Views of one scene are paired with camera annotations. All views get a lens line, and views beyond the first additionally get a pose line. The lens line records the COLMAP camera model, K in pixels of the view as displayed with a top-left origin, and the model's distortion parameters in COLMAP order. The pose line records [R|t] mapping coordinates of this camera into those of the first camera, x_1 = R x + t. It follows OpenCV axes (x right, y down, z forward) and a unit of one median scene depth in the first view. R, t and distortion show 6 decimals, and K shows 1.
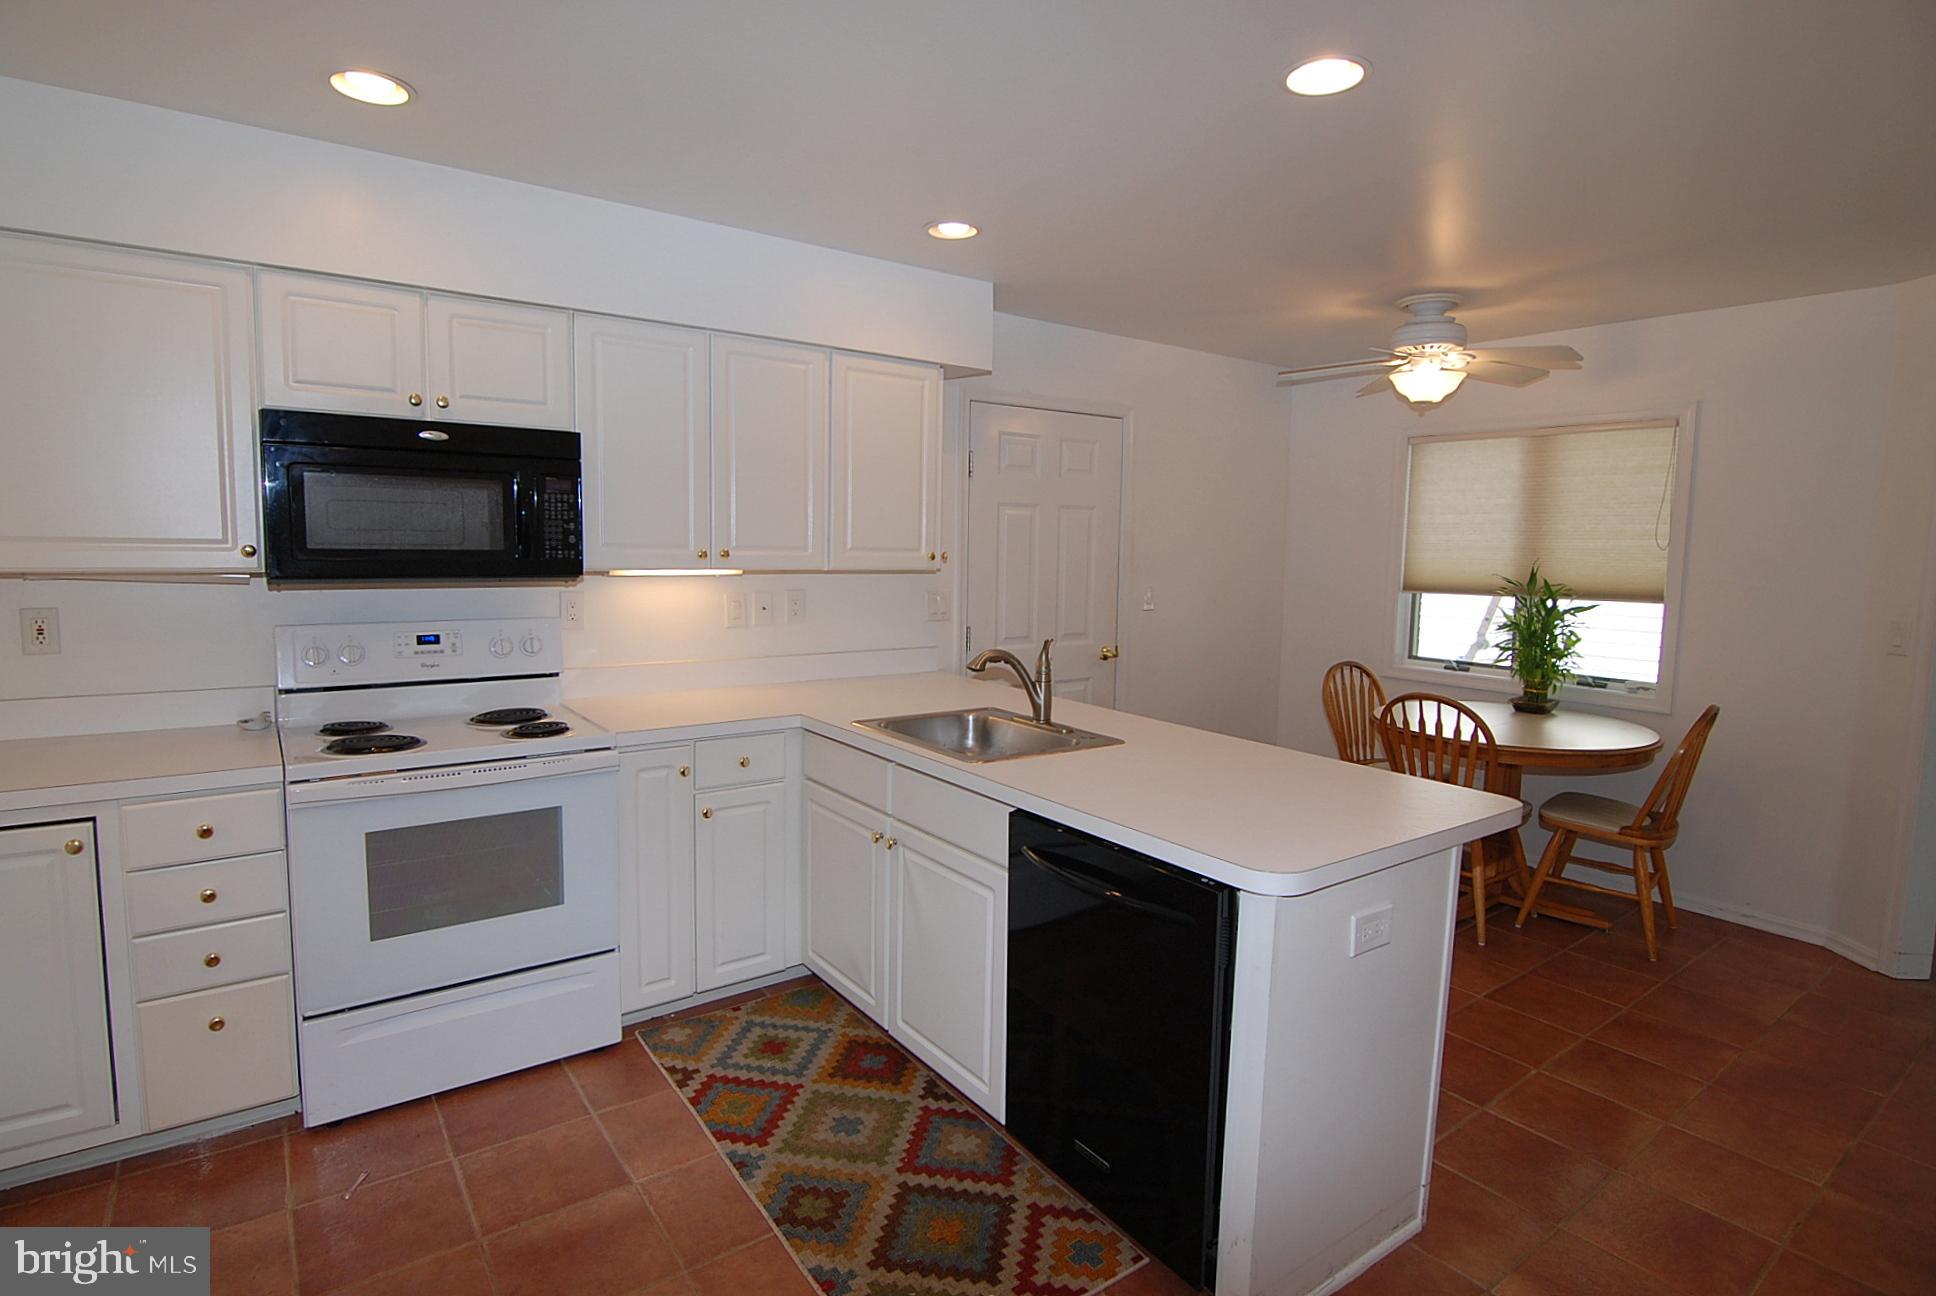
lens RADIAL K [[1017.7, 0, 957.6], [0, 1017.7, 645.4], [0, 0, 1]] dist [-0.003840, -0.000021]
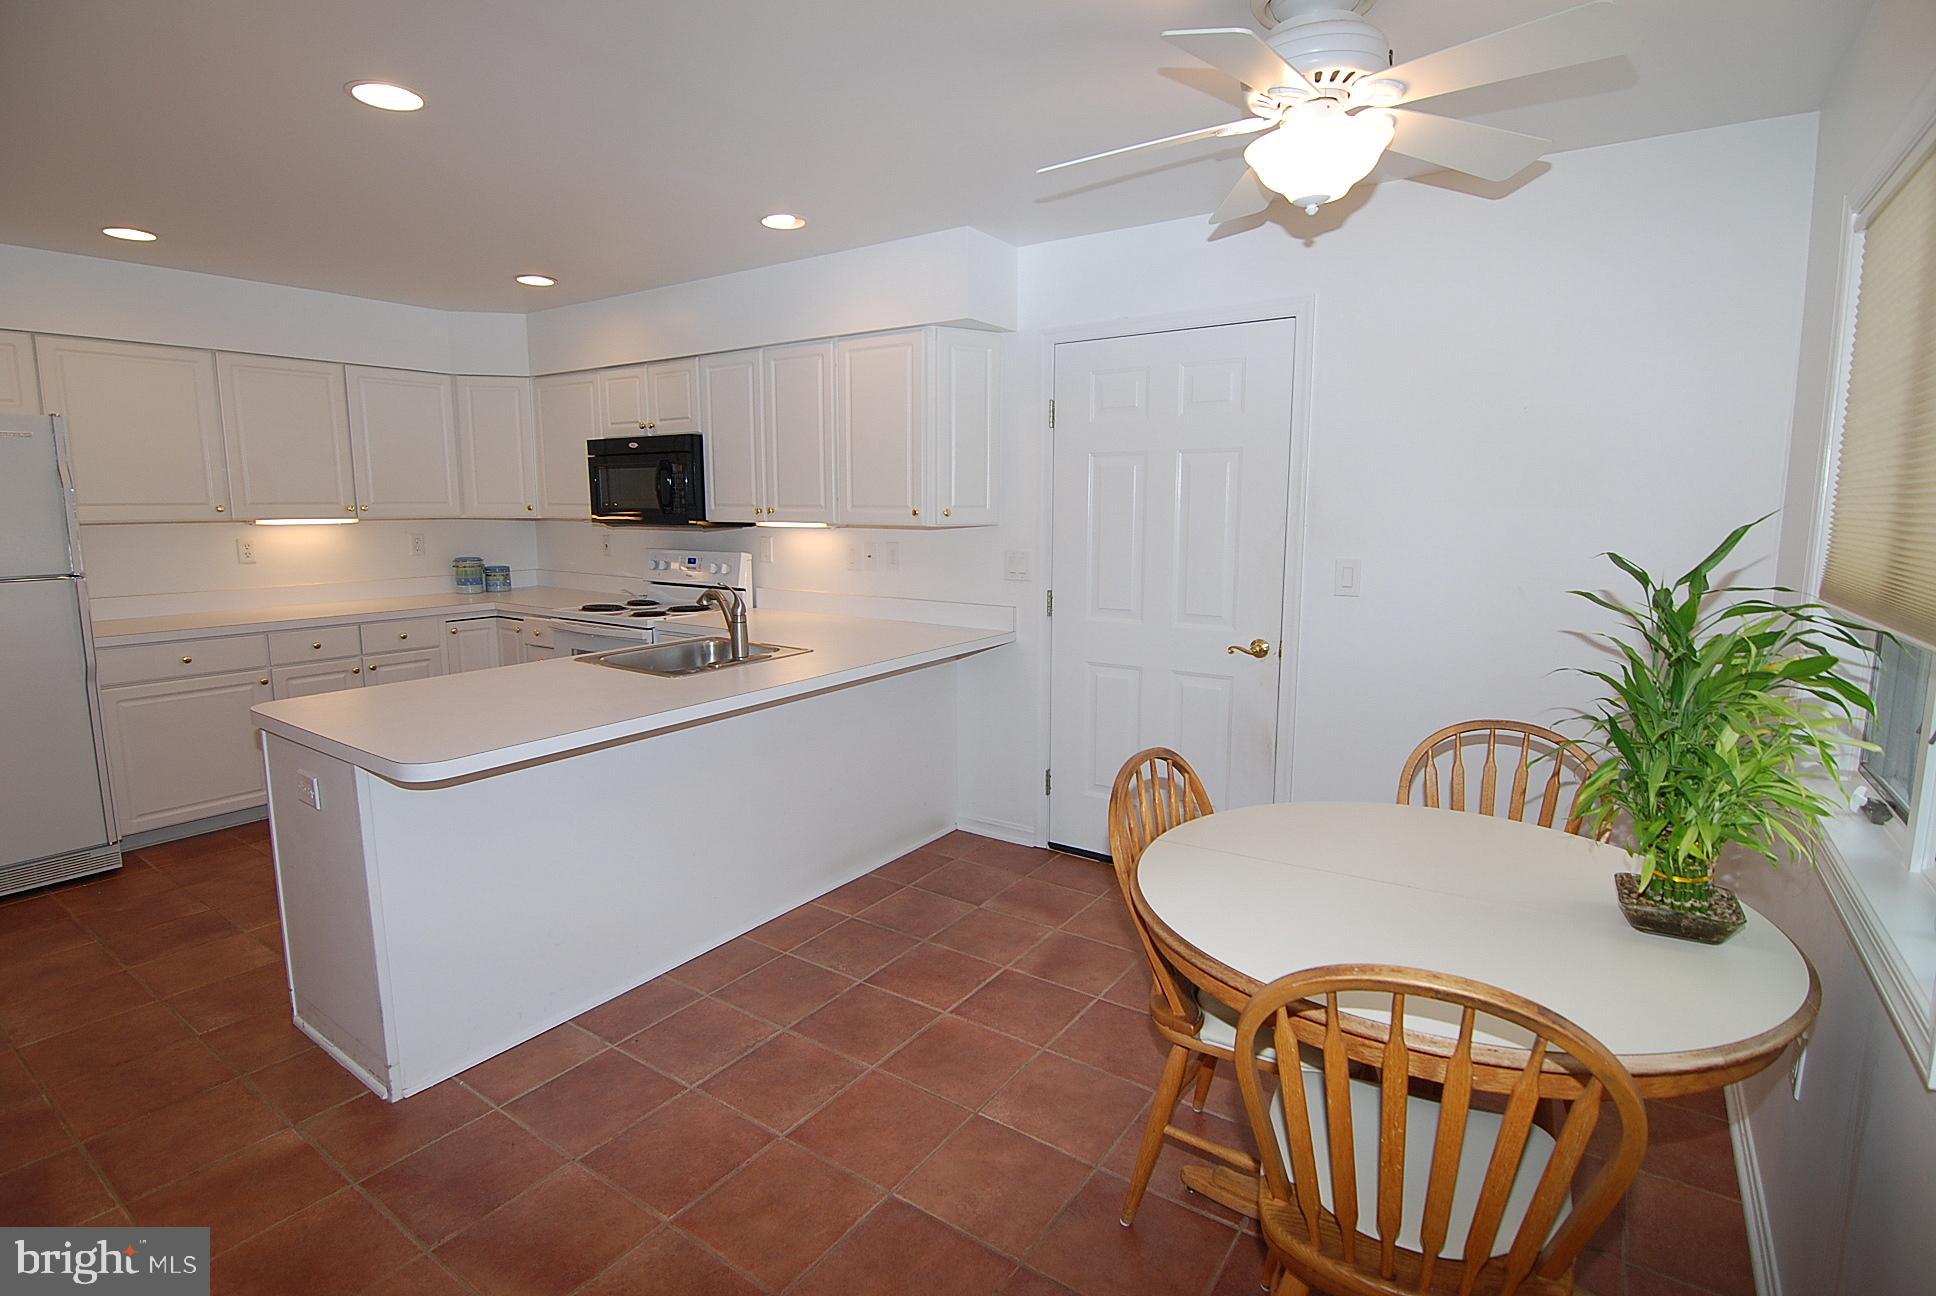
lens RADIAL K [[940.1, 0, 964.4], [0, 940.1, 635.2], [0, 0, 1]] dist [-0.003891, -0.011174]
pose [[0.315369, 0.115019, -0.941973, 0.869385], [-0.094909, 0.991474, 0.089288, -0.050801], [0.944211, 0.061243, 0.323597, 0.694544]]
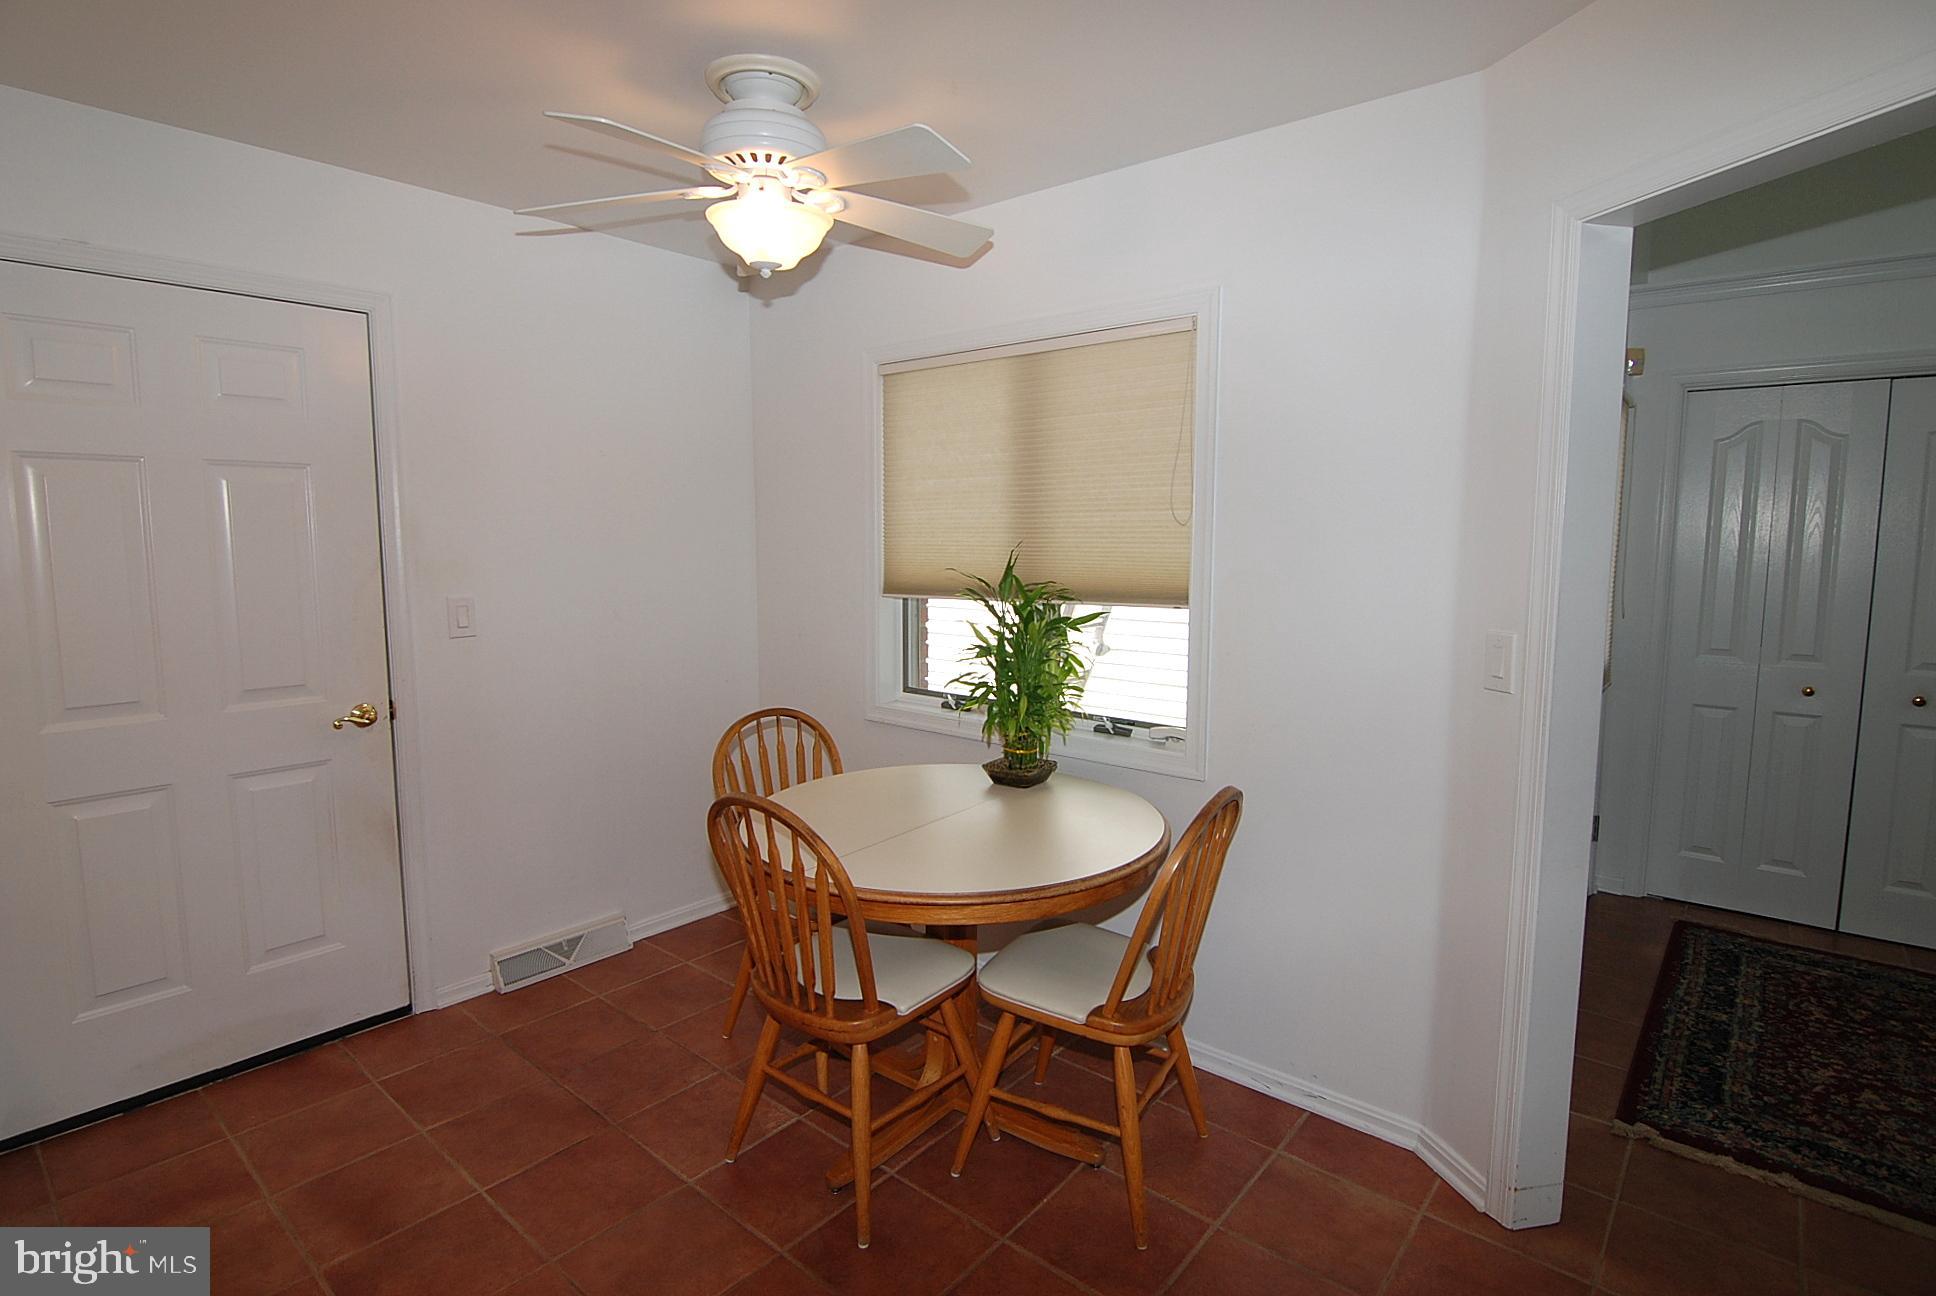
lens RADIAL K [[952.1, 0, 968.0], [0, 952.1, 648.0], [0, 0, 1]] dist [-0.003228, -0.000703]
pose [[0.975455, -0.040101, 0.216516, 0.445025], [0.038311, 0.999188, 0.012459, -0.029771], [-0.216839, -0.003859, 0.976200, 0.462014]]
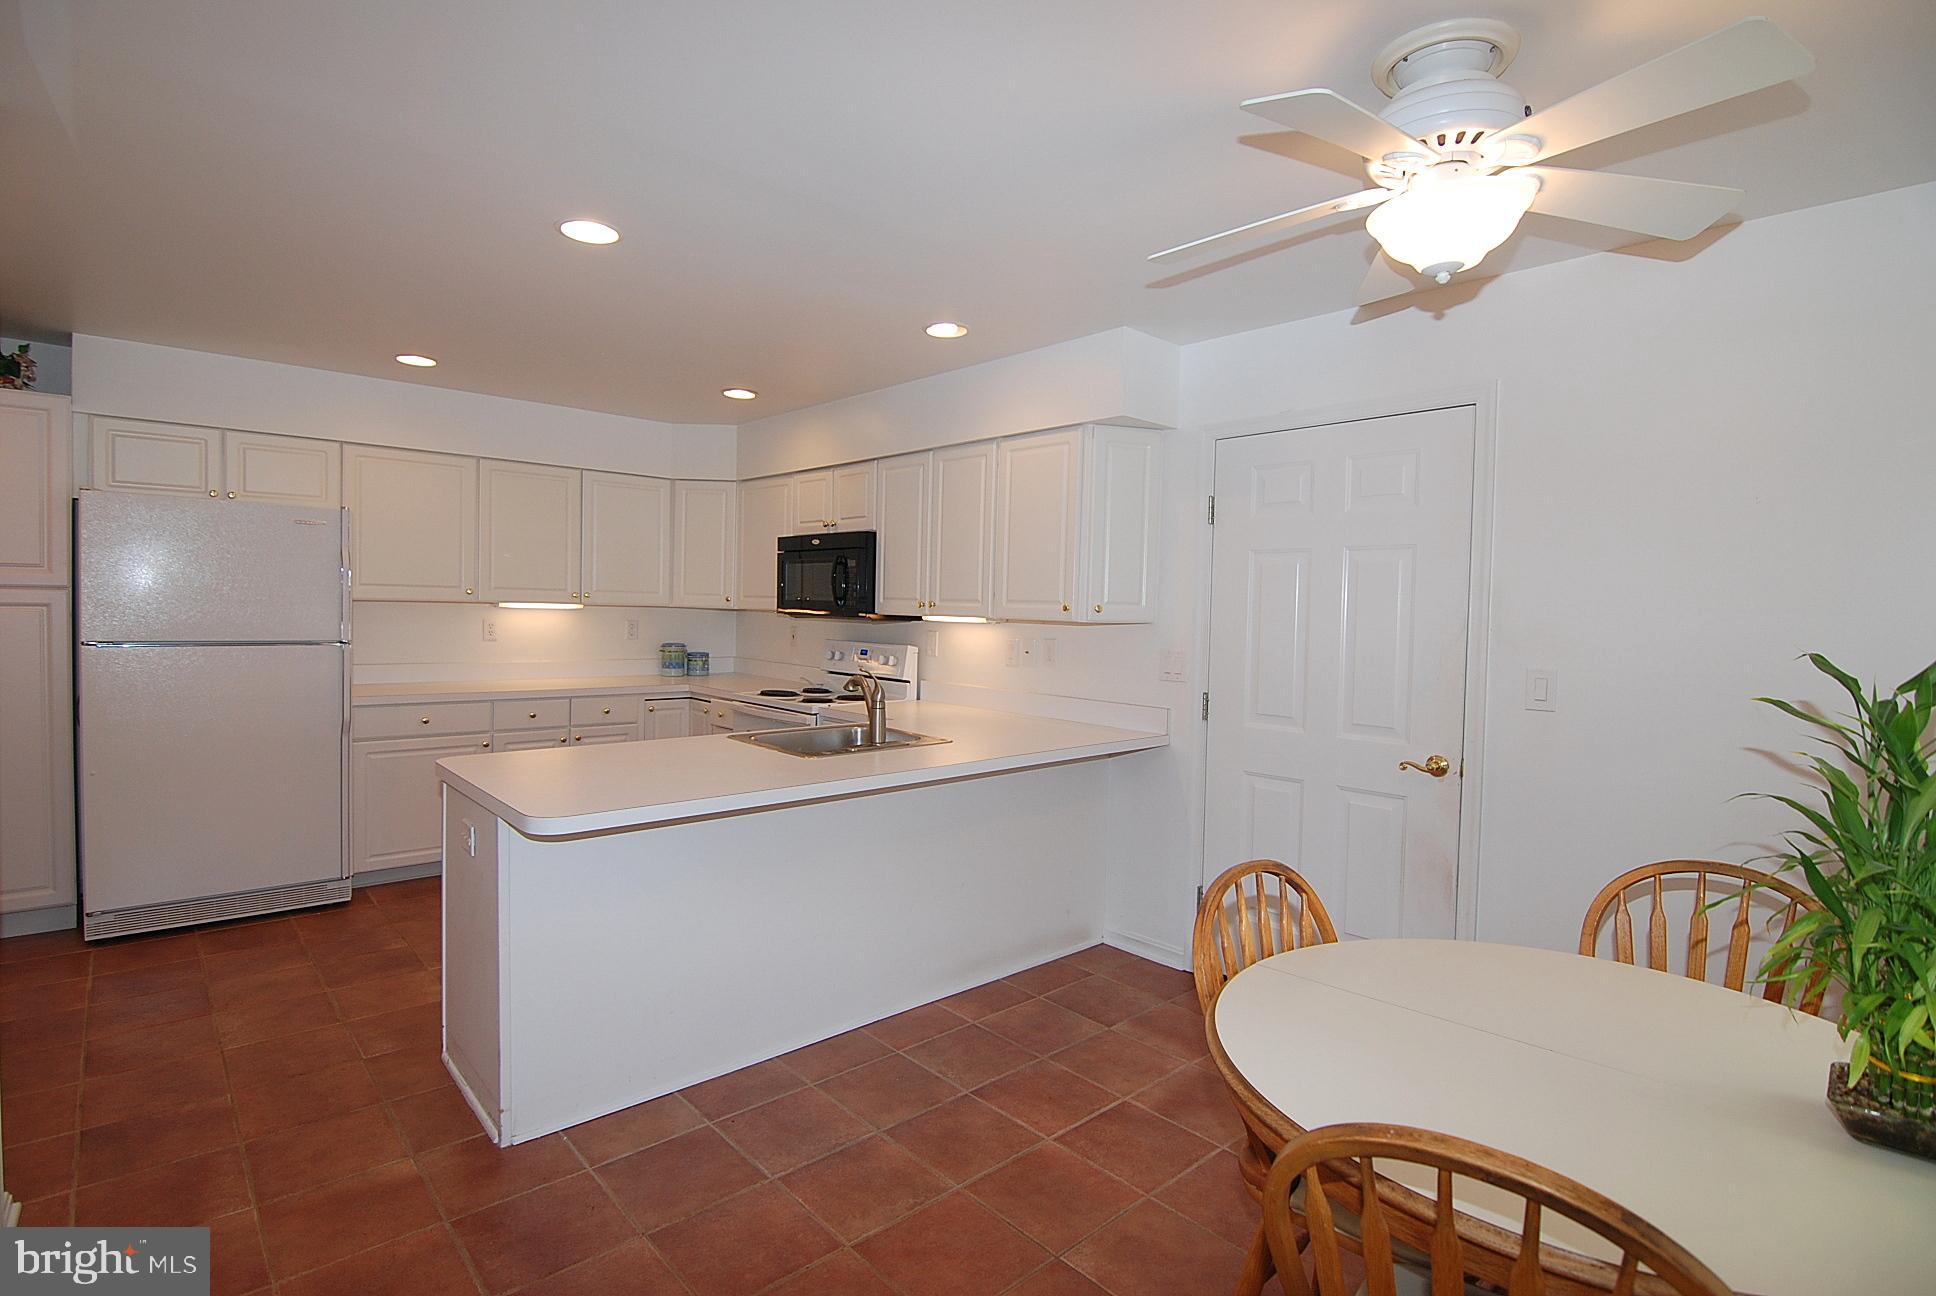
lens RADIAL K [[940.1, 0, 964.4], [0, 940.1, 635.2], [0, 0, 1]] dist [-0.003891, -0.011174]
pose [[0.092031, 0.012701, -0.995675, 0.870336], [-0.126988, 0.991904, 0.000915, -0.045257], [0.987626, 0.126354, 0.092899, 0.761107]]
